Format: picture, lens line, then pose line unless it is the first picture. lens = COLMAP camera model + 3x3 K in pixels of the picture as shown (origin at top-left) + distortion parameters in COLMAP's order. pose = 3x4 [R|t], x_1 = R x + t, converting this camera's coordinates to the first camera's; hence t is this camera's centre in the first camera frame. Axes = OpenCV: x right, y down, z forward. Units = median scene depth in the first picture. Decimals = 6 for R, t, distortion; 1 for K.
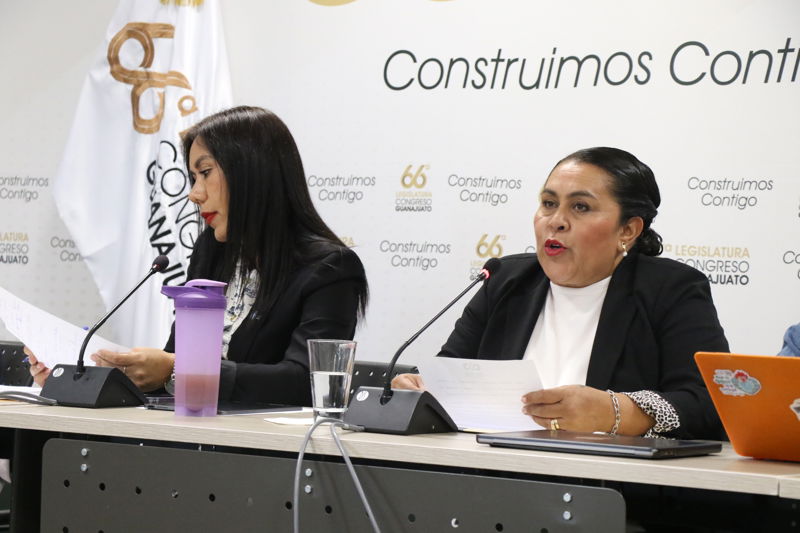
lens RADIAL K [[2531.8, 0, 400.0], [0, 2531.8, 266.5], [0, 0, 1]] dist [0.753095, 0.248569]
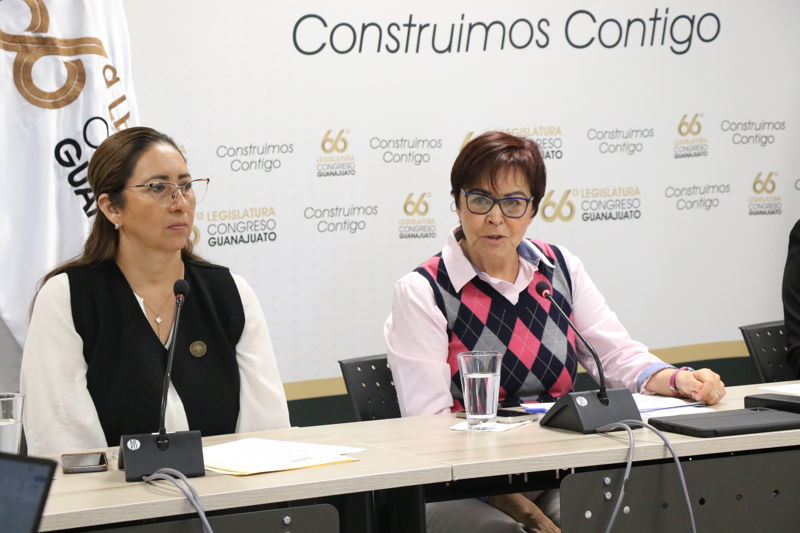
lens RADIAL K [[2531.8, 0, 400.0], [0, 2531.8, 266.5], [0, 0, 1]] dist [0.753095, 0.248569]
pose [[0.449190, -0.109763, 0.886668, -0.897669], [0.044309, 0.993940, 0.100595, -0.087975], [-0.892337, -0.005899, 0.451331, 0.533370]]
